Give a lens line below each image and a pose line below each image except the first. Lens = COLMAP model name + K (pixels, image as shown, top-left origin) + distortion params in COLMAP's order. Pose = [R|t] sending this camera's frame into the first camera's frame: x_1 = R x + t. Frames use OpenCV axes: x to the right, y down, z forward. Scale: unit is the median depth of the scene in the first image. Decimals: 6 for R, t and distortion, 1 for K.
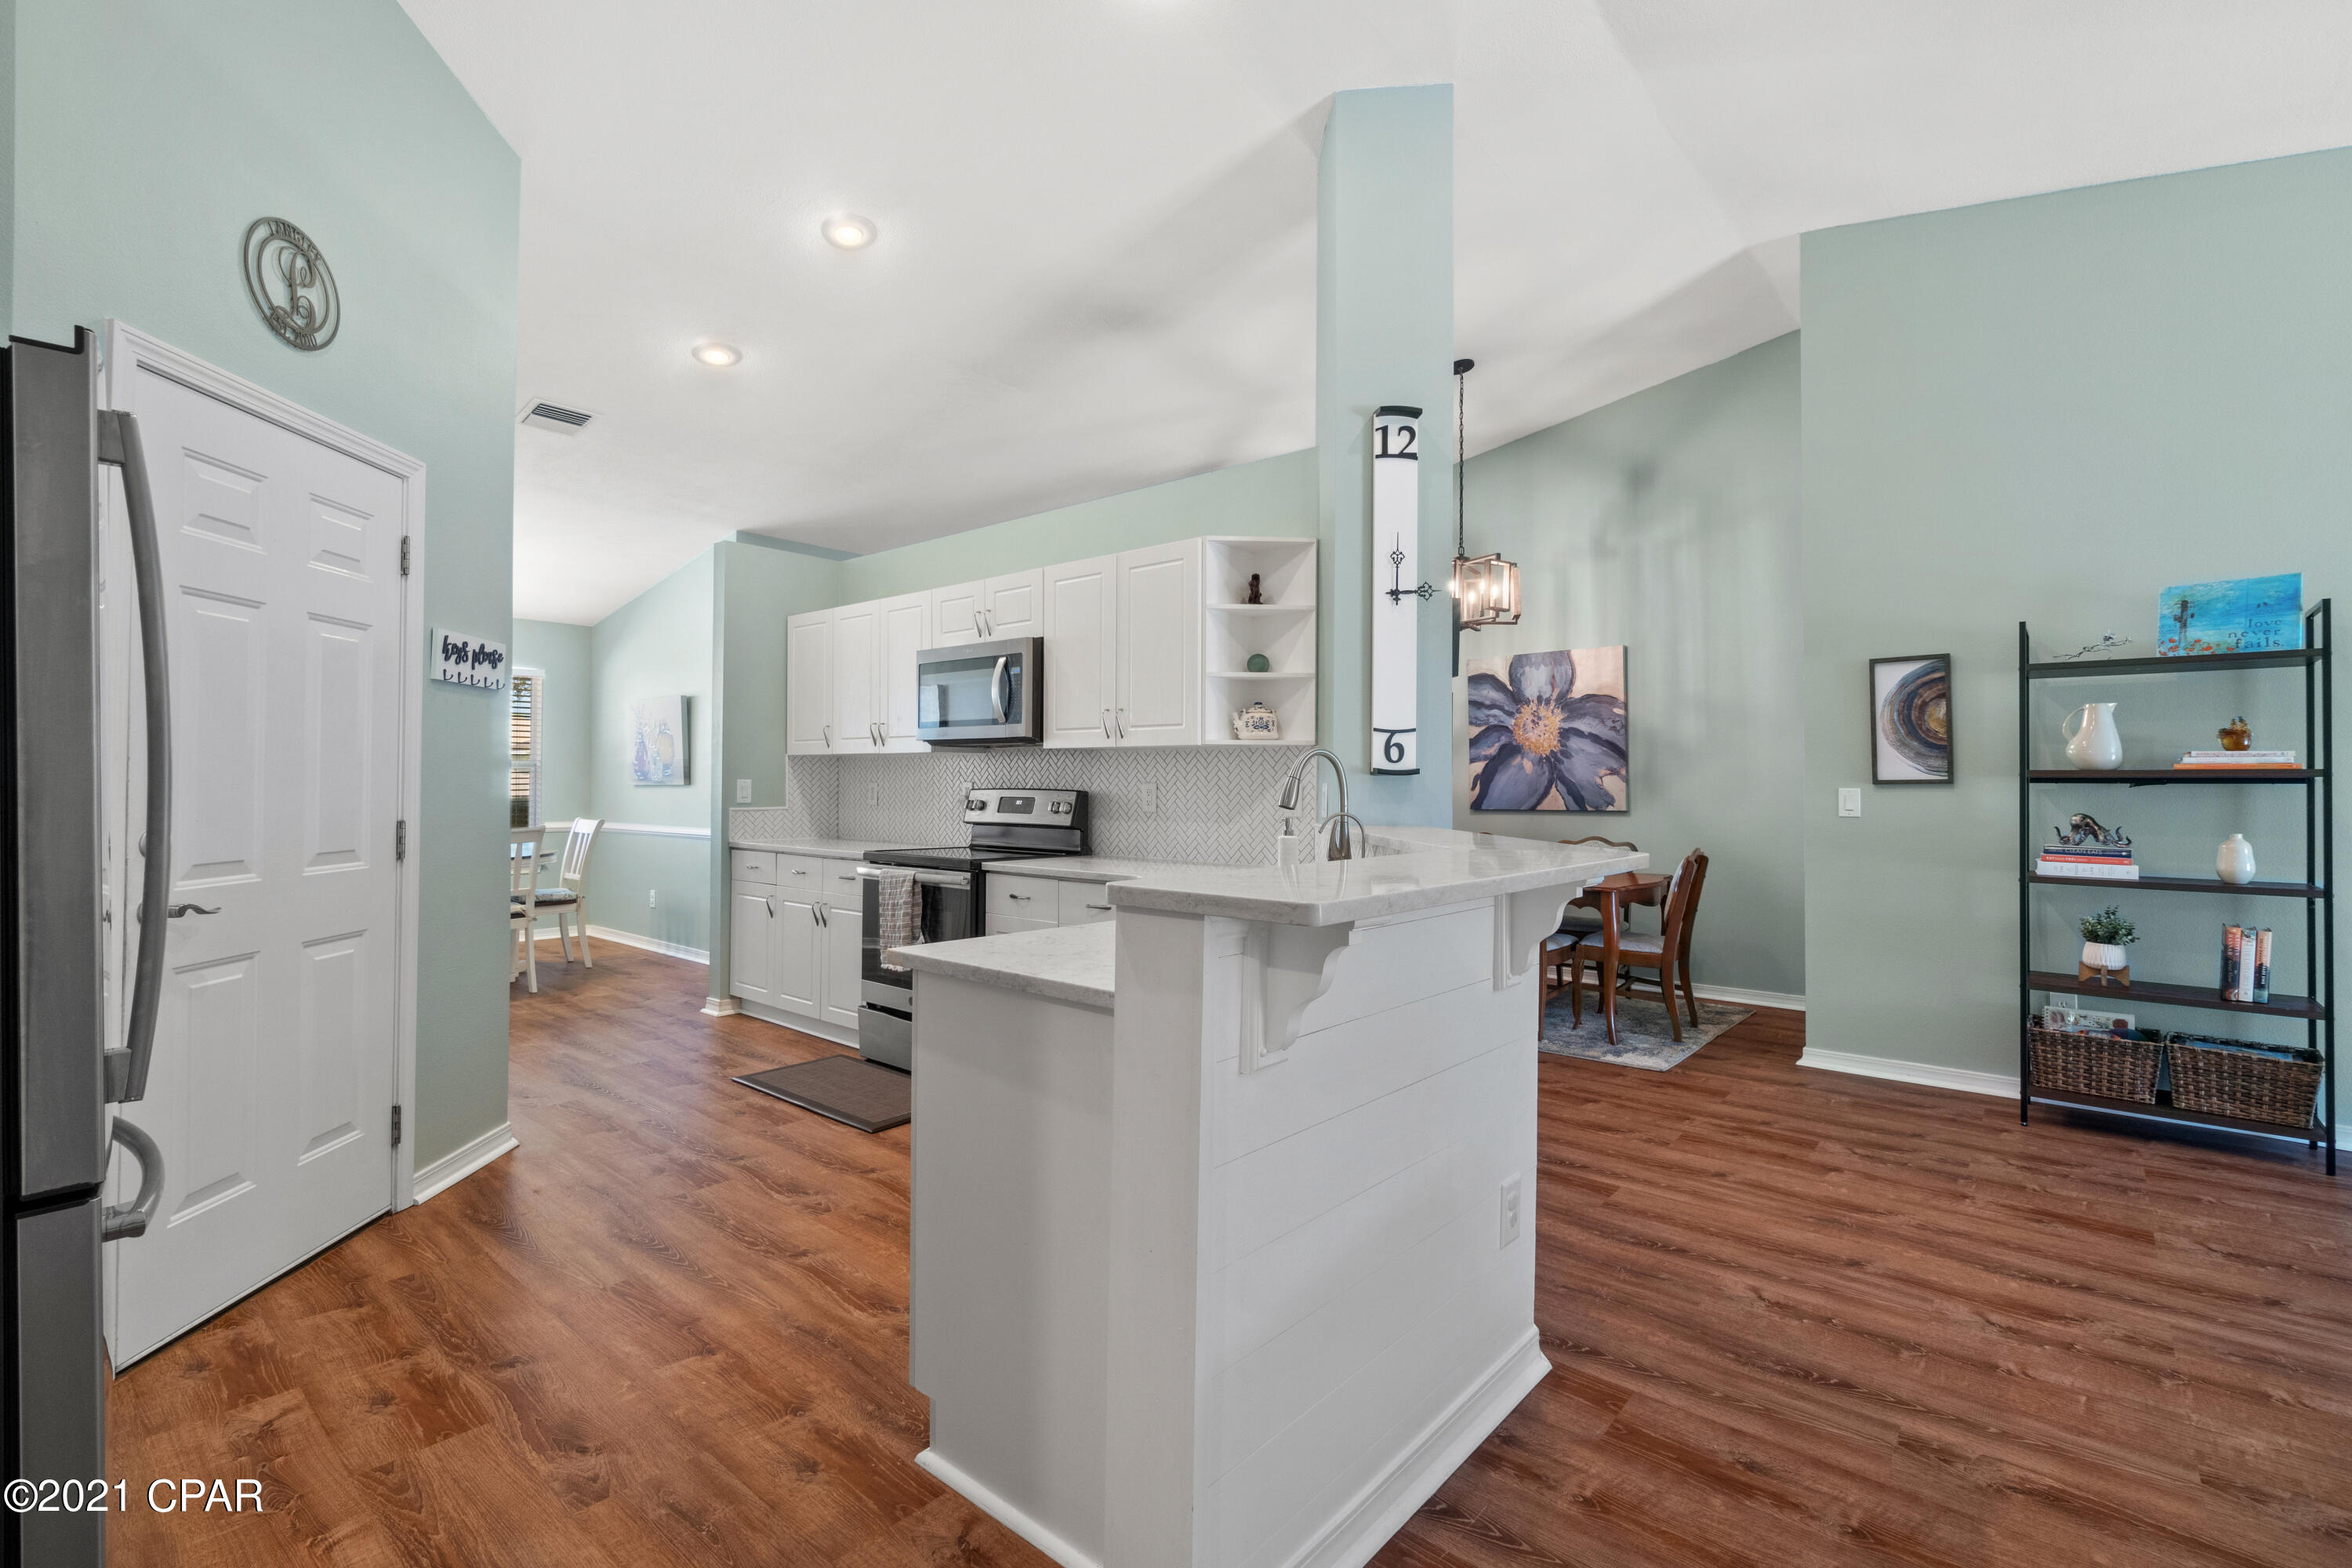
lens RADIAL K [[1037.1, 0, 1177.4], [0, 1037.1, 781.4], [0, 0, 1]] dist [-0.002272, 0.000841]
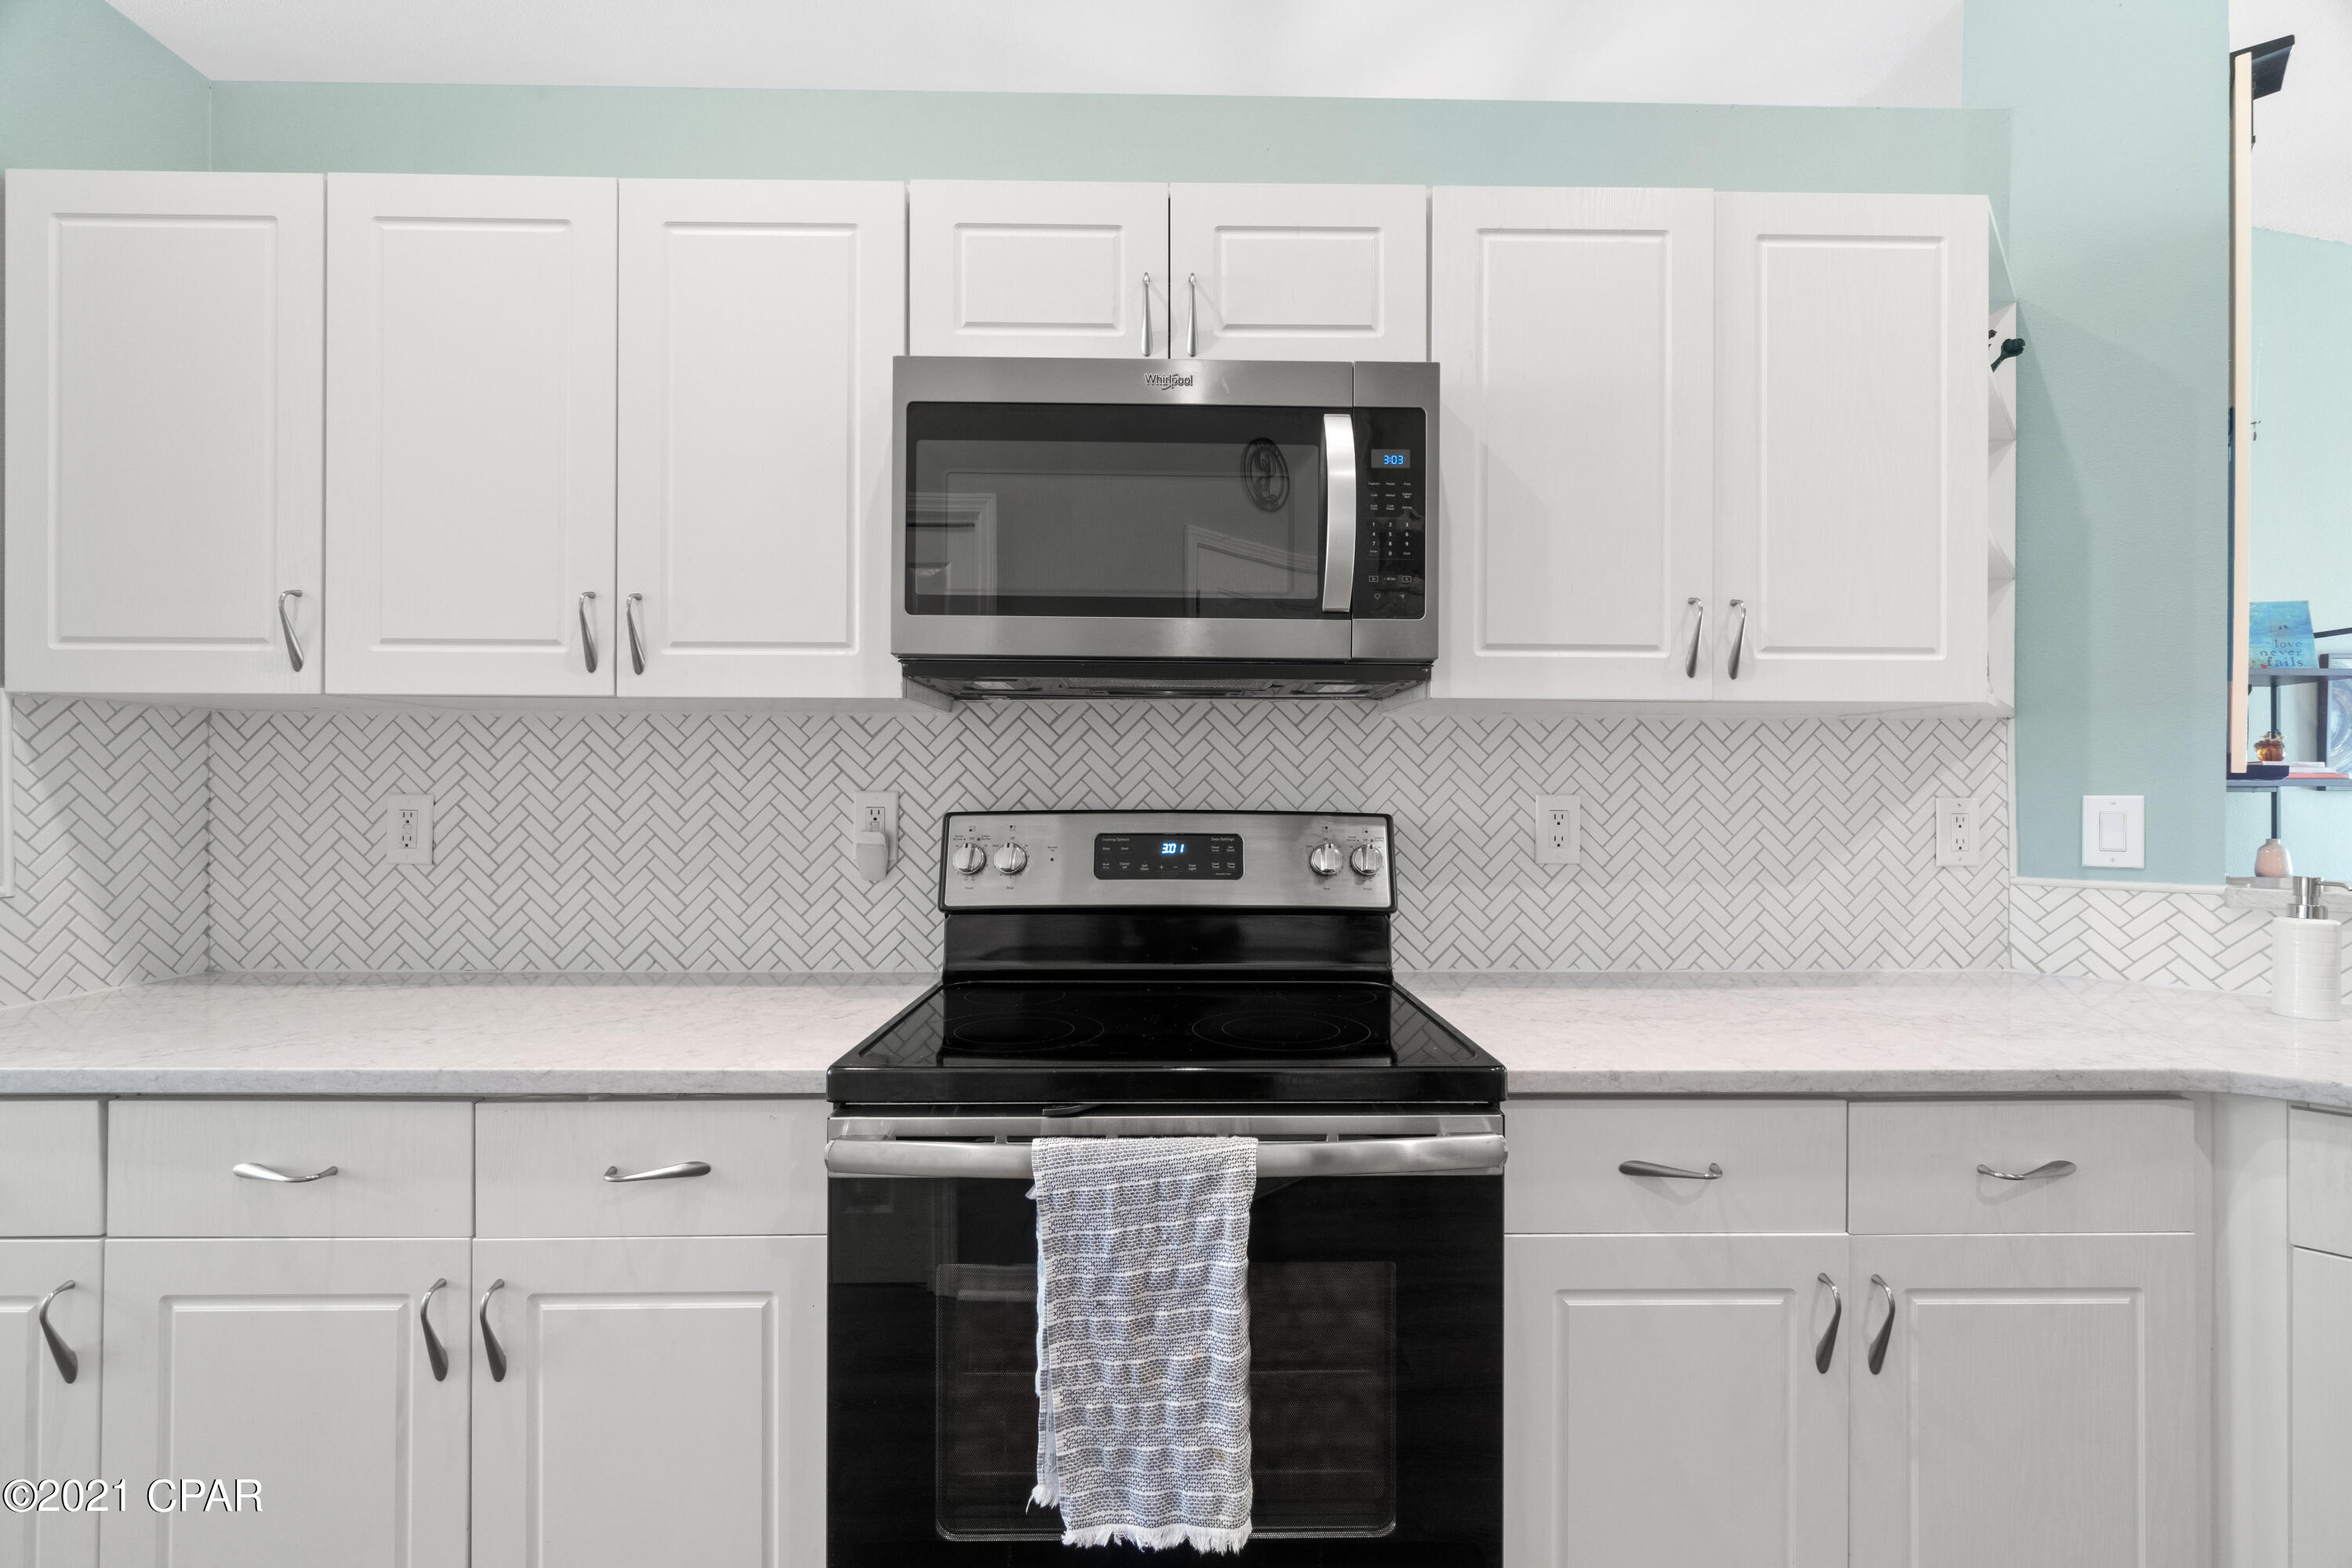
lens RADIAL K [[1011.1, 0, 1181.2], [0, 1011.1, 790.2], [0, 0, 1]] dist [-0.002209, 0.000305]
pose [[0.750134, -0.000915, 0.661286, -0.300143], [-0.002255, 0.999990, 0.003943, -0.001210], [-0.661282, -0.004449, 0.750124, 0.567348]]
